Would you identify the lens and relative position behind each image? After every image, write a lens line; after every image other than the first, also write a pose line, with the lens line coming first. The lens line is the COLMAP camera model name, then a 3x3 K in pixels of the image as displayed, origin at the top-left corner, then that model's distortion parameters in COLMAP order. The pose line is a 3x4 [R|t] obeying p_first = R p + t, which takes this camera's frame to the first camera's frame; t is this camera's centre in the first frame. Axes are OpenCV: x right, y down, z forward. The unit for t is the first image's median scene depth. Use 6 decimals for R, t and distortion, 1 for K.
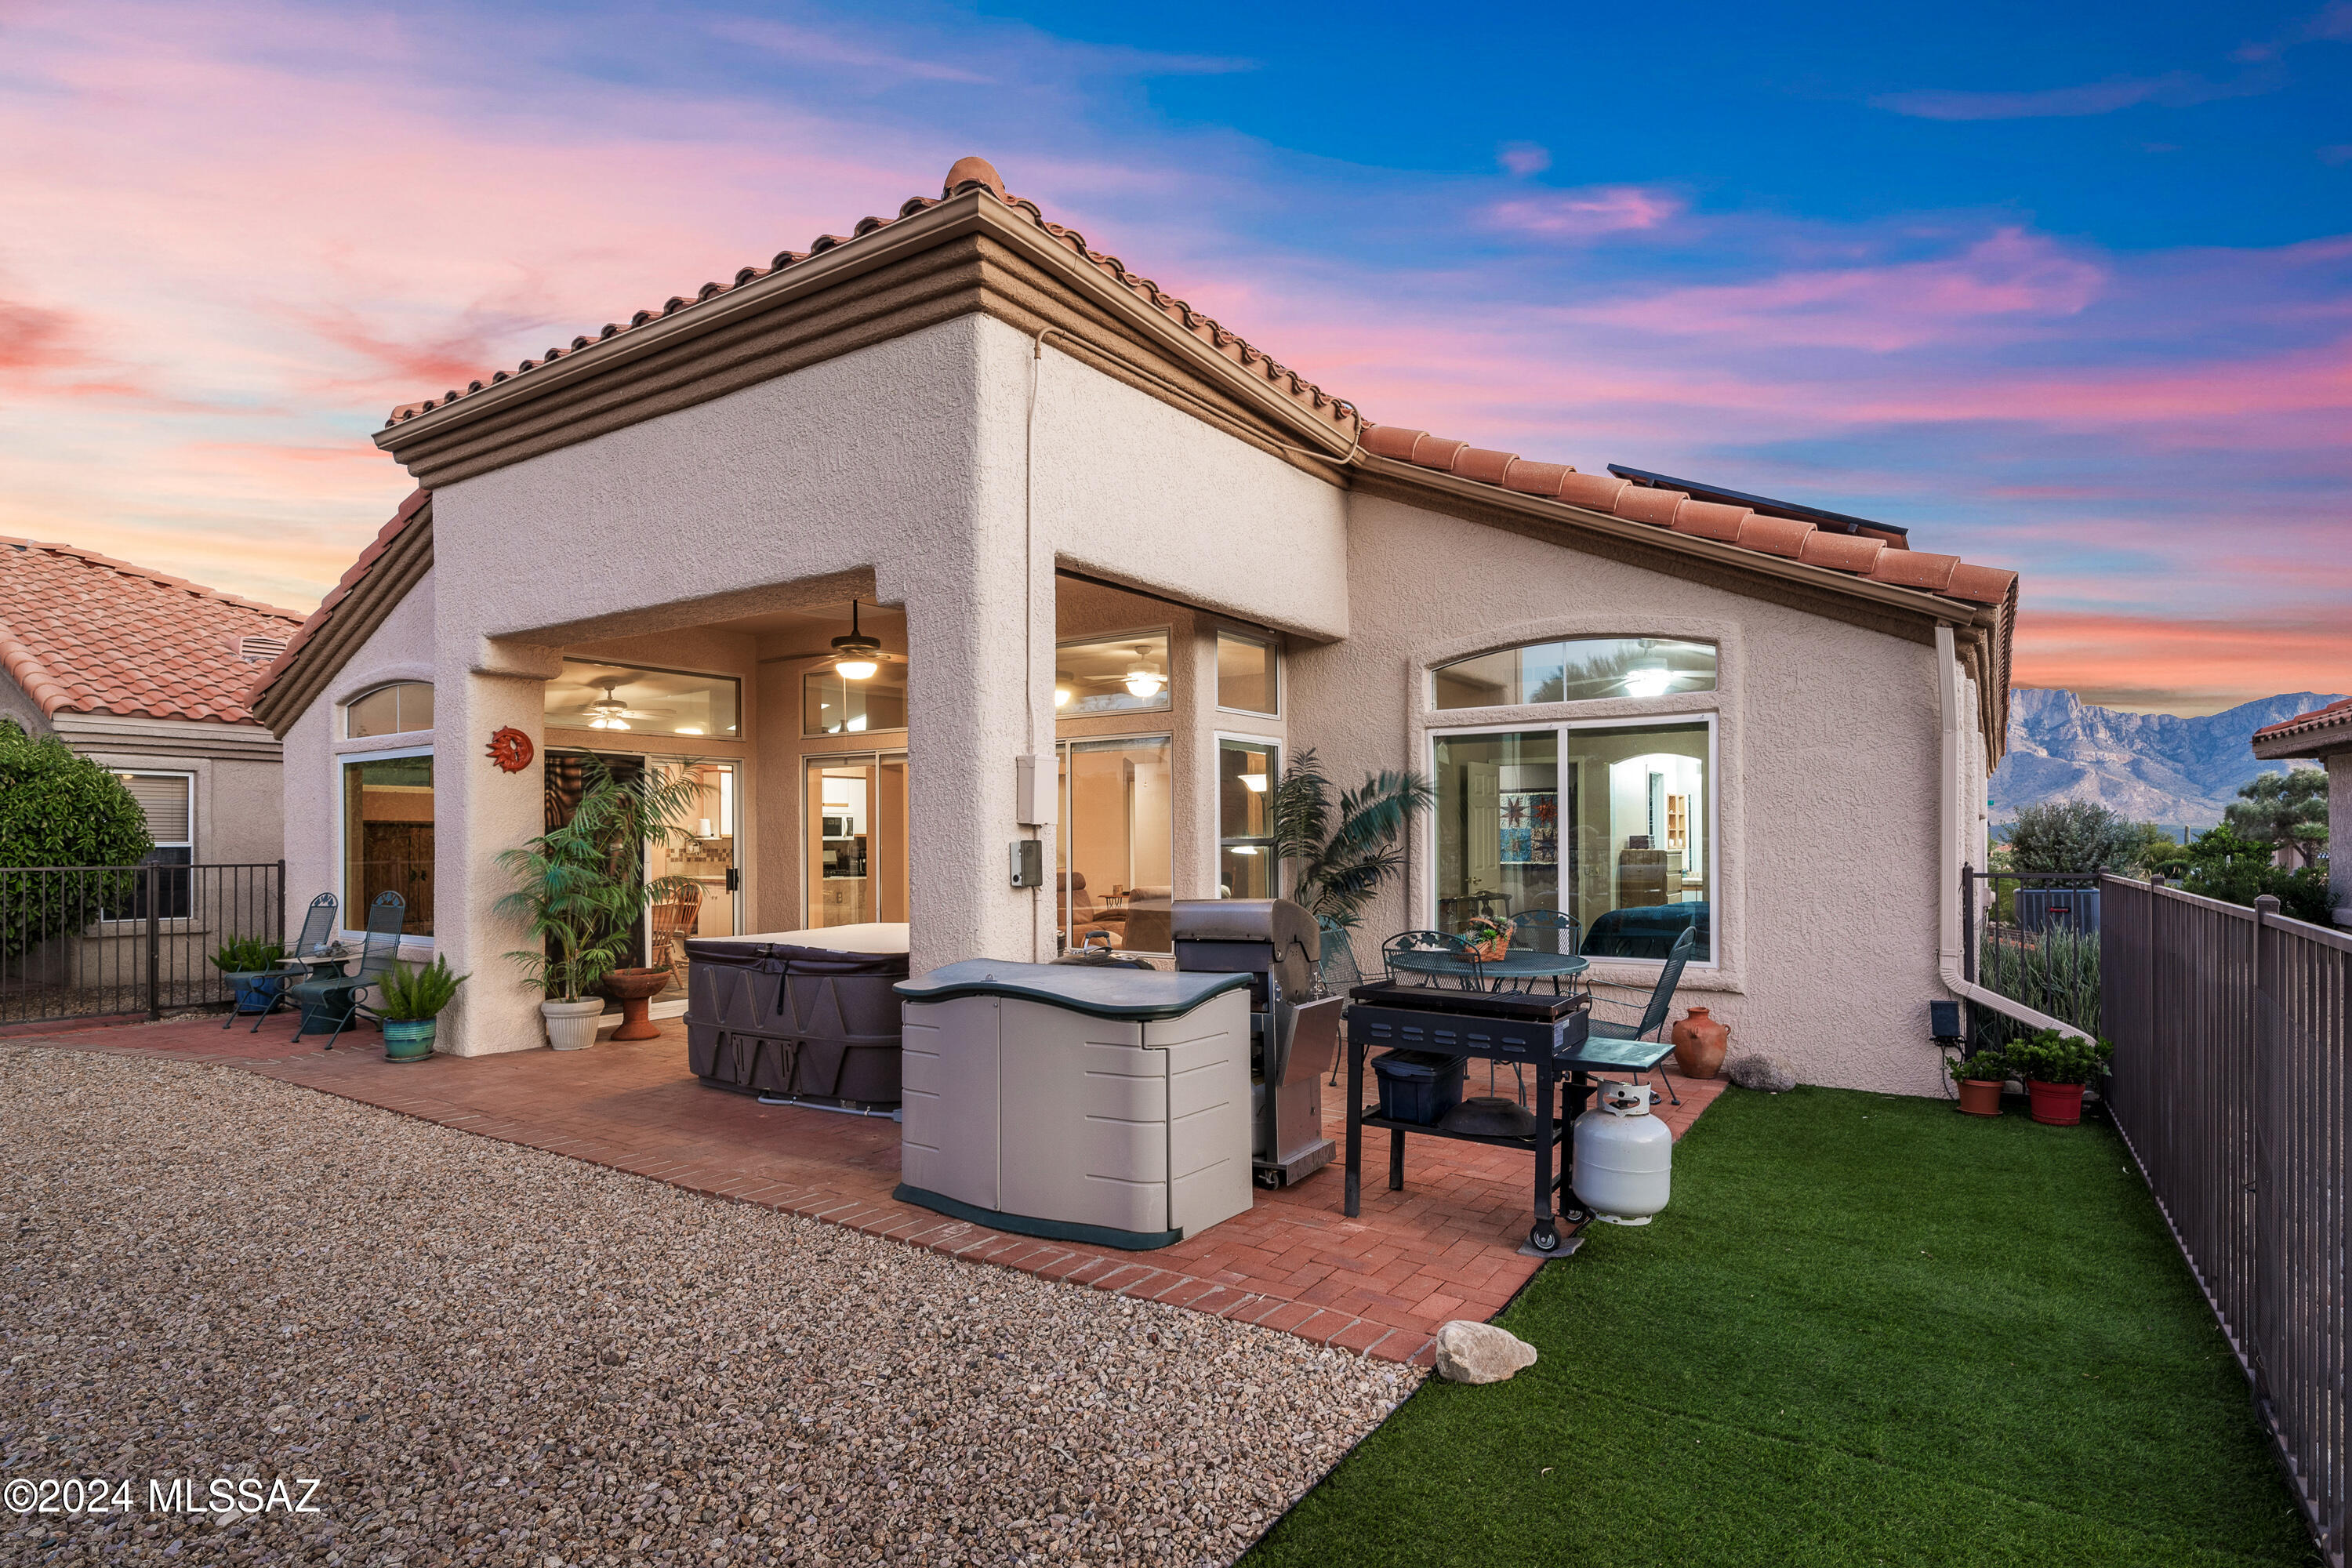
lens RADIAL K [[1232.1, 0, 1187.2], [0, 1232.1, 833.6], [0, 0, 1]] dist [-0.001040, 0.000175]
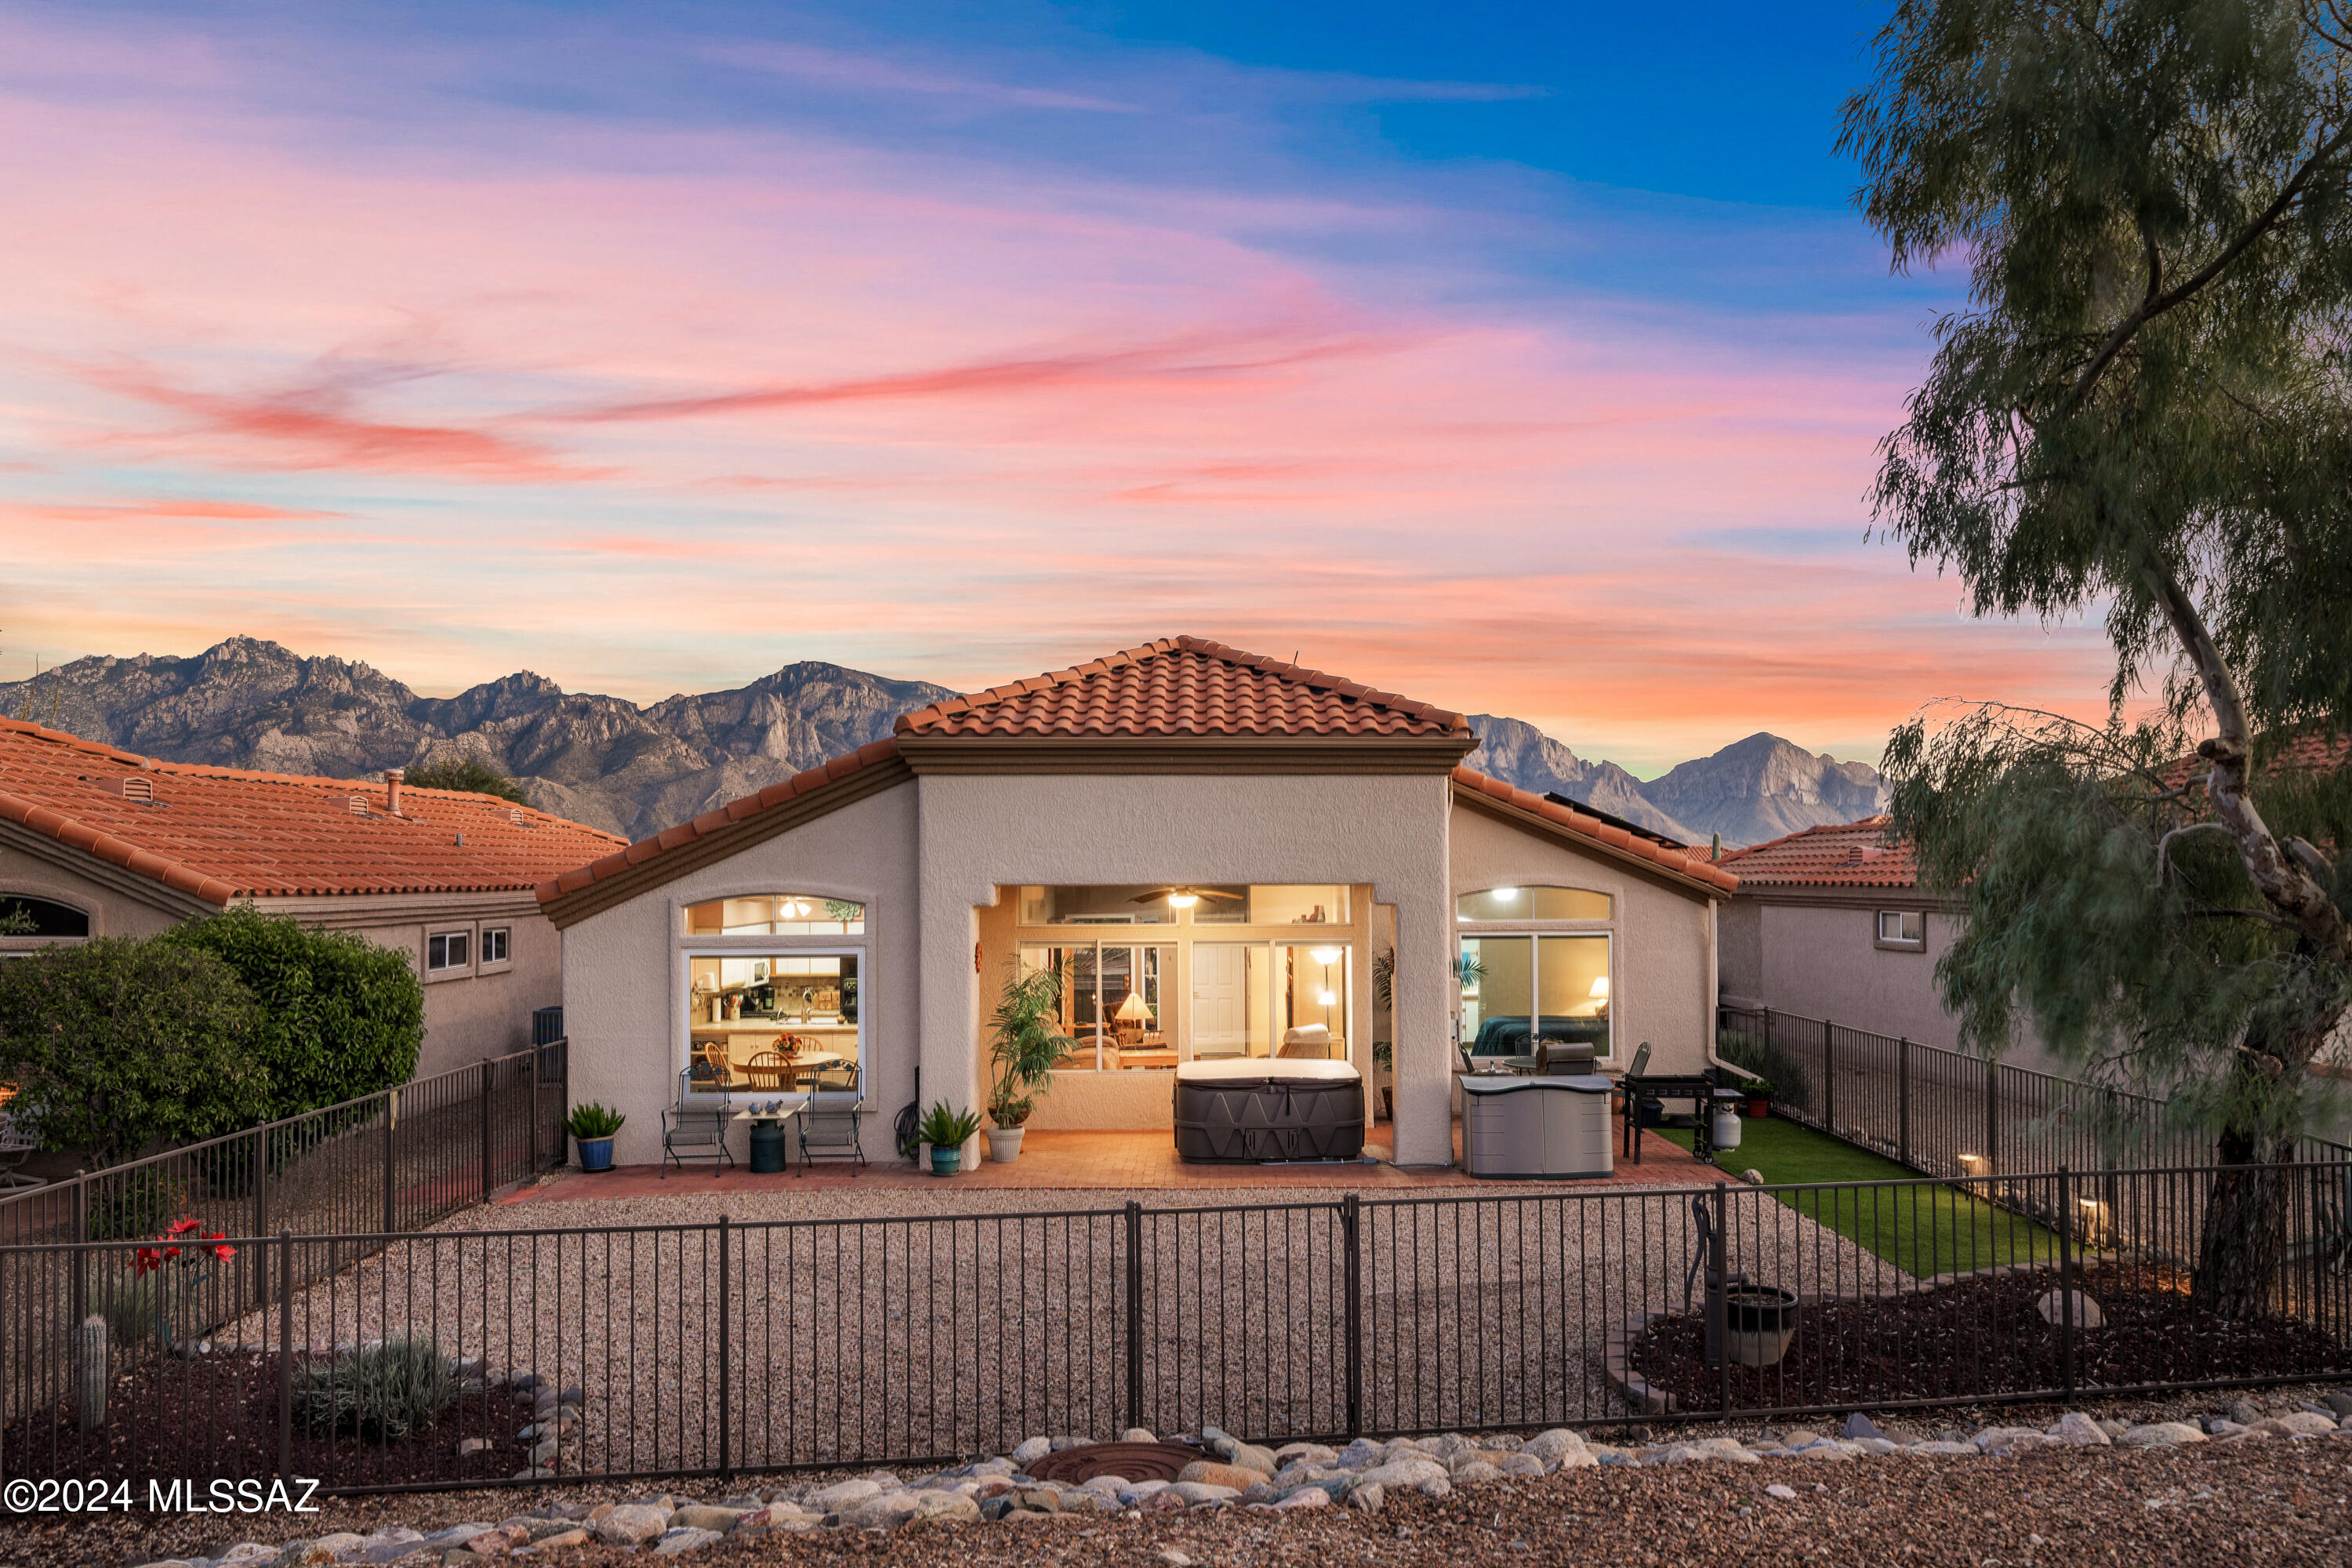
lens RADIAL K [[1782.8, 0, 1186.1], [0, 1782.8, 849.1], [0, 0, 1]] dist [0.000399, 0.000799]
pose [[0.834269, 0.006236, 0.551322, -1.672429], [-0.001069, 0.999952, -0.009692, -0.194981], [-0.551356, 0.007496, 0.834236, -0.990995]]
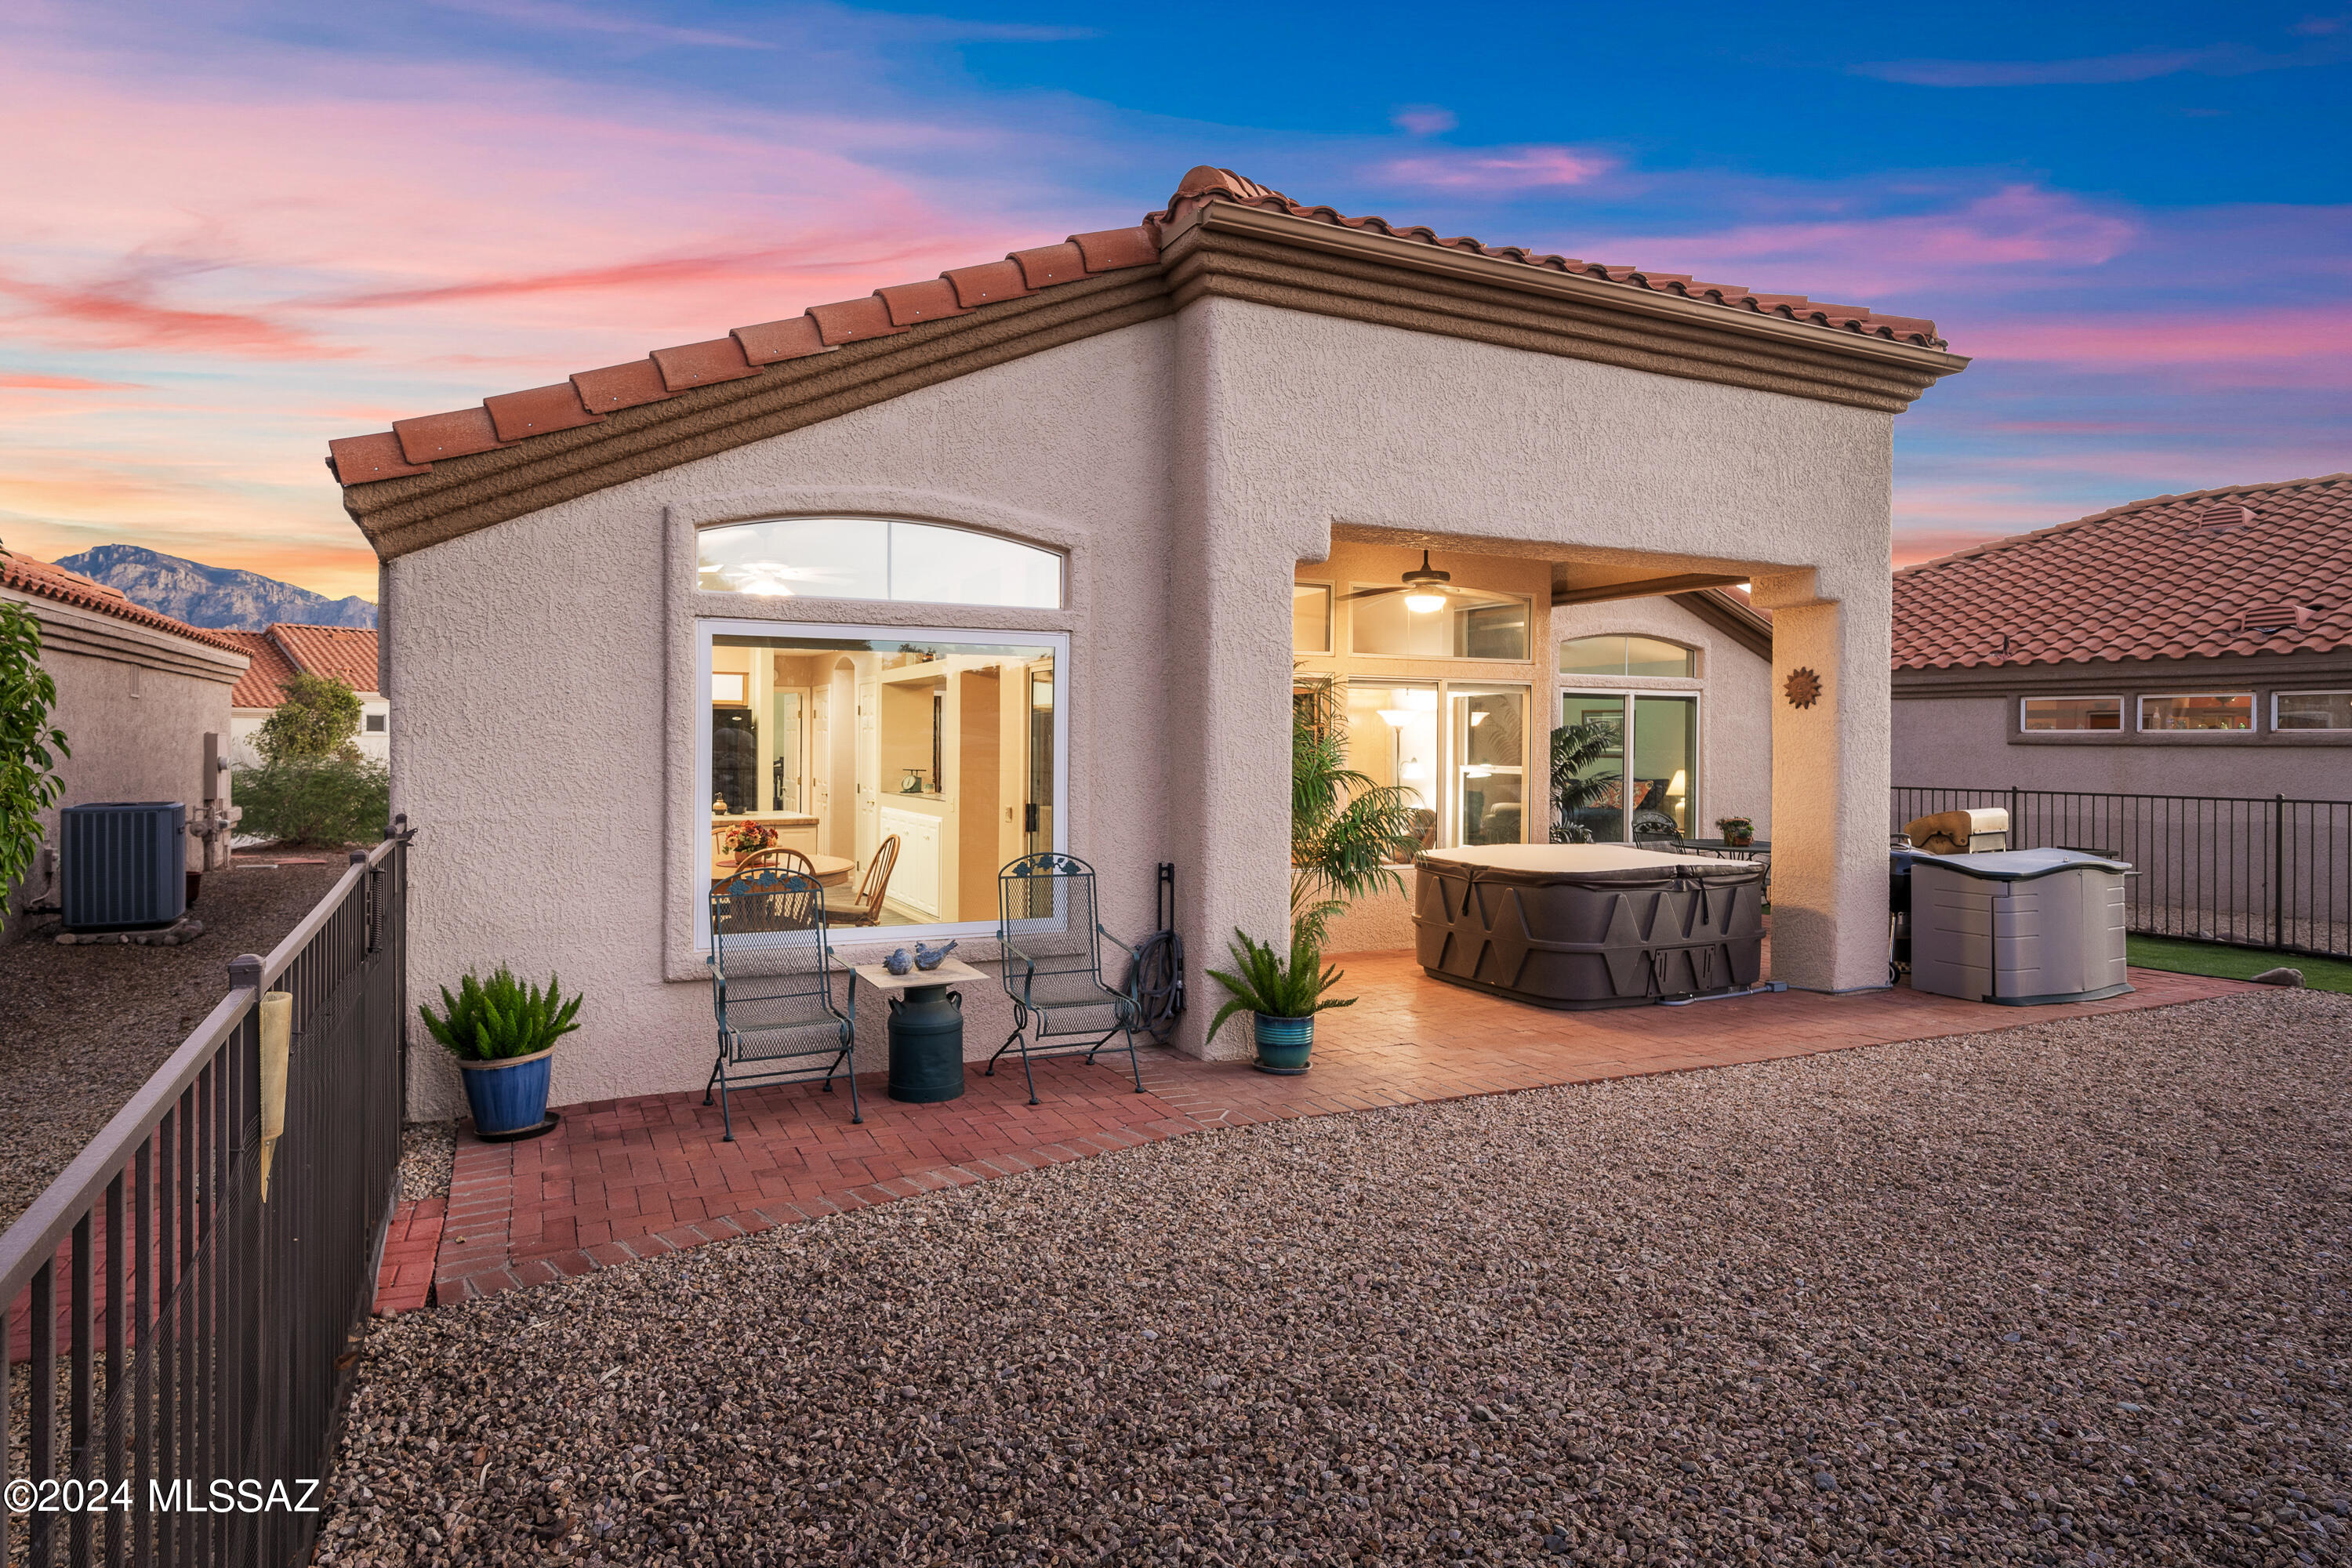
lens RADIAL K [[1317.7, 0, 1105.8], [0, 1317.7, 745.3], [0, 0, 1]] dist [0.000688, -0.000833]
pose [[0.522745, 0.007881, 0.852452, -1.471148], [-0.013992, 0.999902, -0.000664, -0.012352], [-0.852374, -0.011581, 0.522804, 0.722012]]
